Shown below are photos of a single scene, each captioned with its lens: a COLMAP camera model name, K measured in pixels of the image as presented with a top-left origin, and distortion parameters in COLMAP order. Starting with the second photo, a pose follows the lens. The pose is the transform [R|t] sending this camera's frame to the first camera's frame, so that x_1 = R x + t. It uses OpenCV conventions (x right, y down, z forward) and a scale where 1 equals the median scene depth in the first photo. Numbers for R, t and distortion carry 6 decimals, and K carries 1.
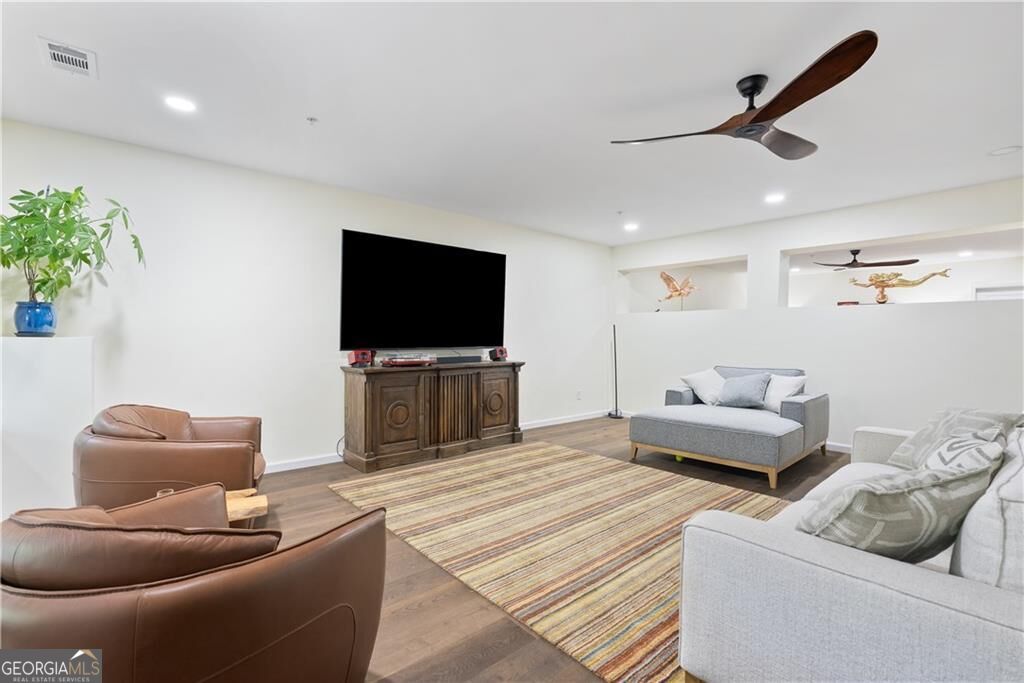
lens RADIAL K [[465.3, 0, 509.4], [0, 465.3, 347.4], [0, 0, 1]] dist [0.000215, -0.000046]
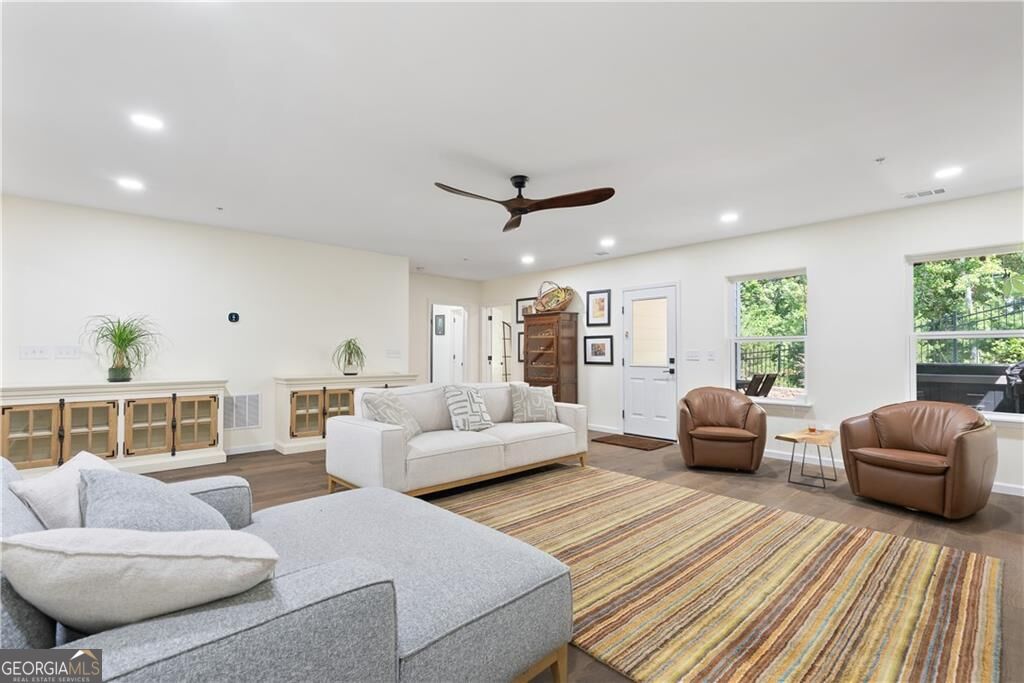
lens RADIAL K [[465.3, 0, 509.4], [0, 465.3, 347.4], [0, 0, 1]] dist [0.000215, -0.000046]
pose [[-0.999392, -0.011168, -0.033021, 0.349180], [-0.011576, 0.999859, 0.012180, -0.027279], [0.032880, 0.012555, -0.999380, 1.447366]]
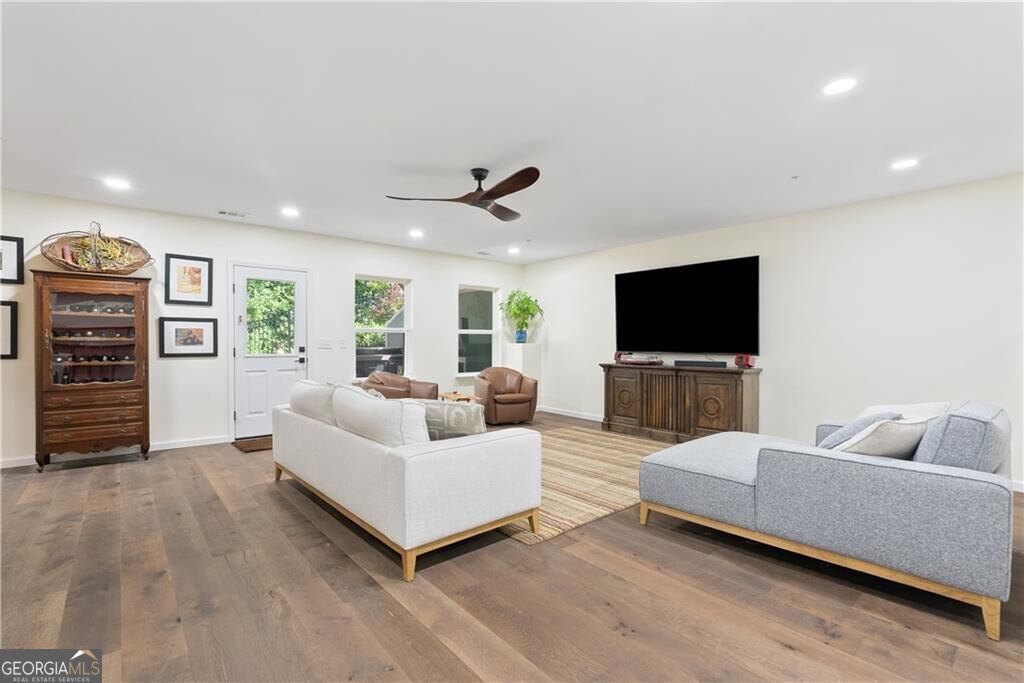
lens RADIAL K [[465.3, 0, 509.4], [0, 465.3, 347.4], [0, 0, 1]] dist [0.000215, -0.000046]
pose [[-0.007485, 0.003962, -0.999964, 1.190134], [-0.029740, 0.999549, 0.004183, -0.004741], [0.999530, 0.029770, -0.007364, 0.649985]]
